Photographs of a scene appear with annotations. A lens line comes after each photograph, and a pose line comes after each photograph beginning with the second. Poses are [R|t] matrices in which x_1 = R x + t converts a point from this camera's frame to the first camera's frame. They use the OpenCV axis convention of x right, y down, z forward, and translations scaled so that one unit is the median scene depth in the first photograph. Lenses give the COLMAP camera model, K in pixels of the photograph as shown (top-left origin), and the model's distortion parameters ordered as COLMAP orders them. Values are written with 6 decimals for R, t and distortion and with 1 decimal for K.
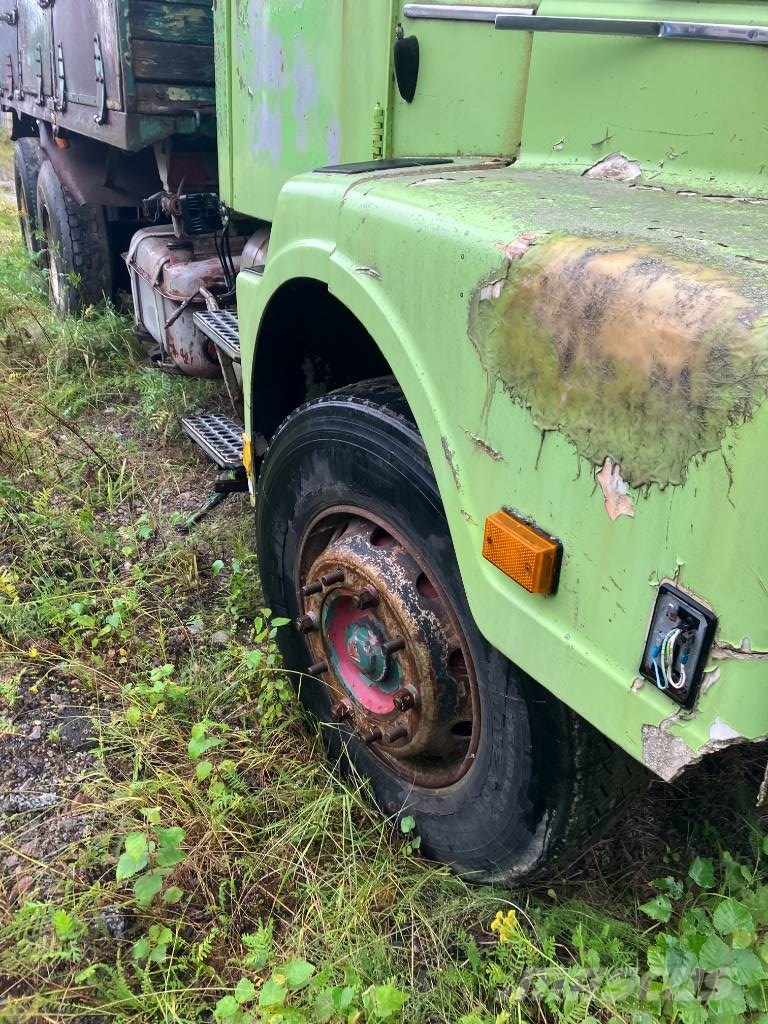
lens RADIAL K [[846.4, 0, 387.9], [0, 846.4, 517.0], [0, 0, 1]] dist [0.038610, -0.046387]
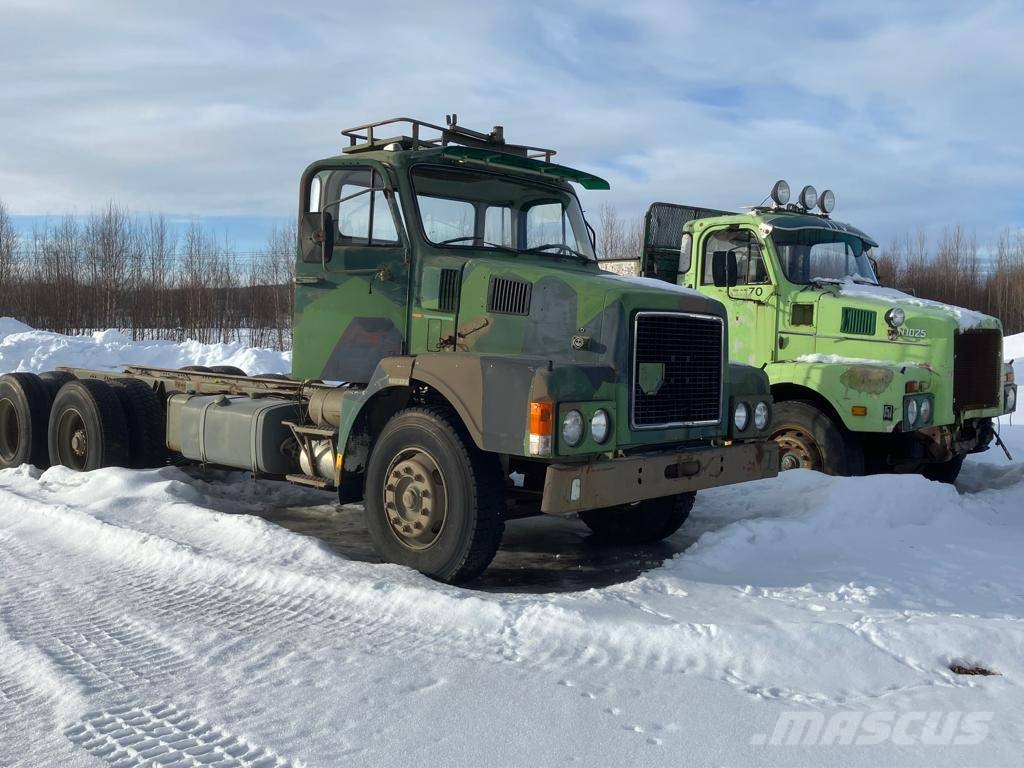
lens RADIAL K [[846.4, 0, 515.6], [0, 846.4, 376.0], [0, 0, 1]] dist [0.038610, -0.046387]
pose [[0.969604, -0.019952, 0.243866, -2.386152], [0.115043, 0.916808, -0.382398, 1.193231], [-0.215949, 0.398829, 0.891236, -2.622427]]
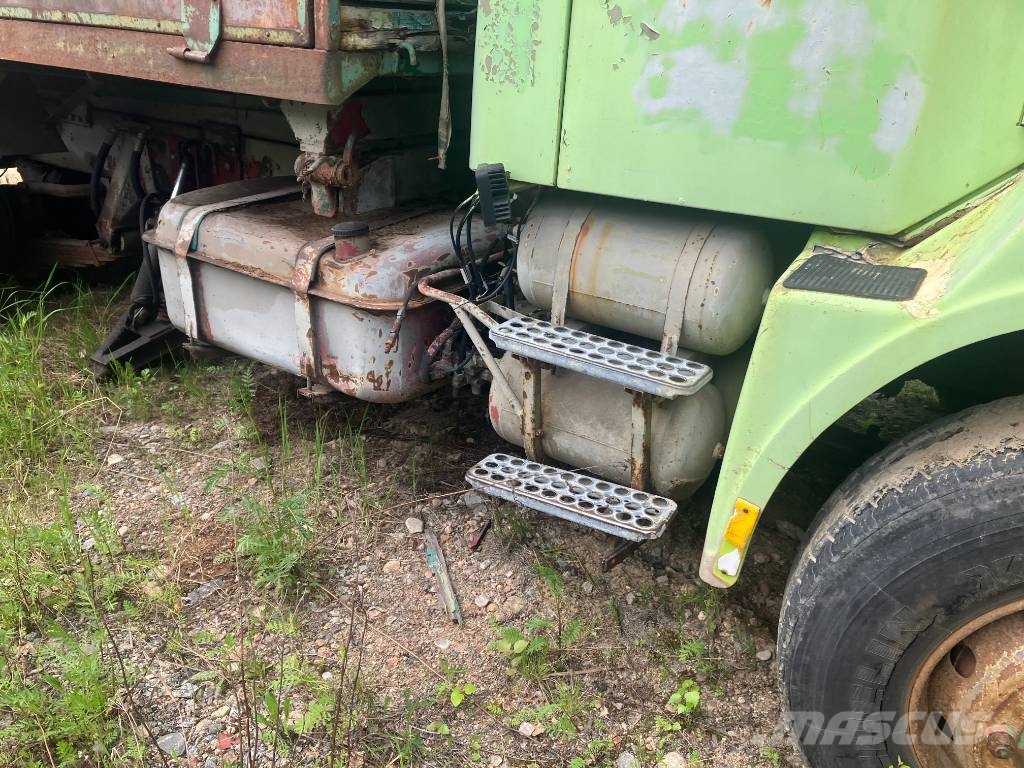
lens RADIAL K [[846.4, 0, 508.6], [0, 846.4, 395.8], [0, 0, 1]] dist [0.038610, -0.046387]
pose [[0.866083, -0.204735, 0.456053, -0.815464], [0.206620, 0.977322, 0.046359, -0.324725], [-0.455202, 0.054079, 0.888745, 0.554858]]
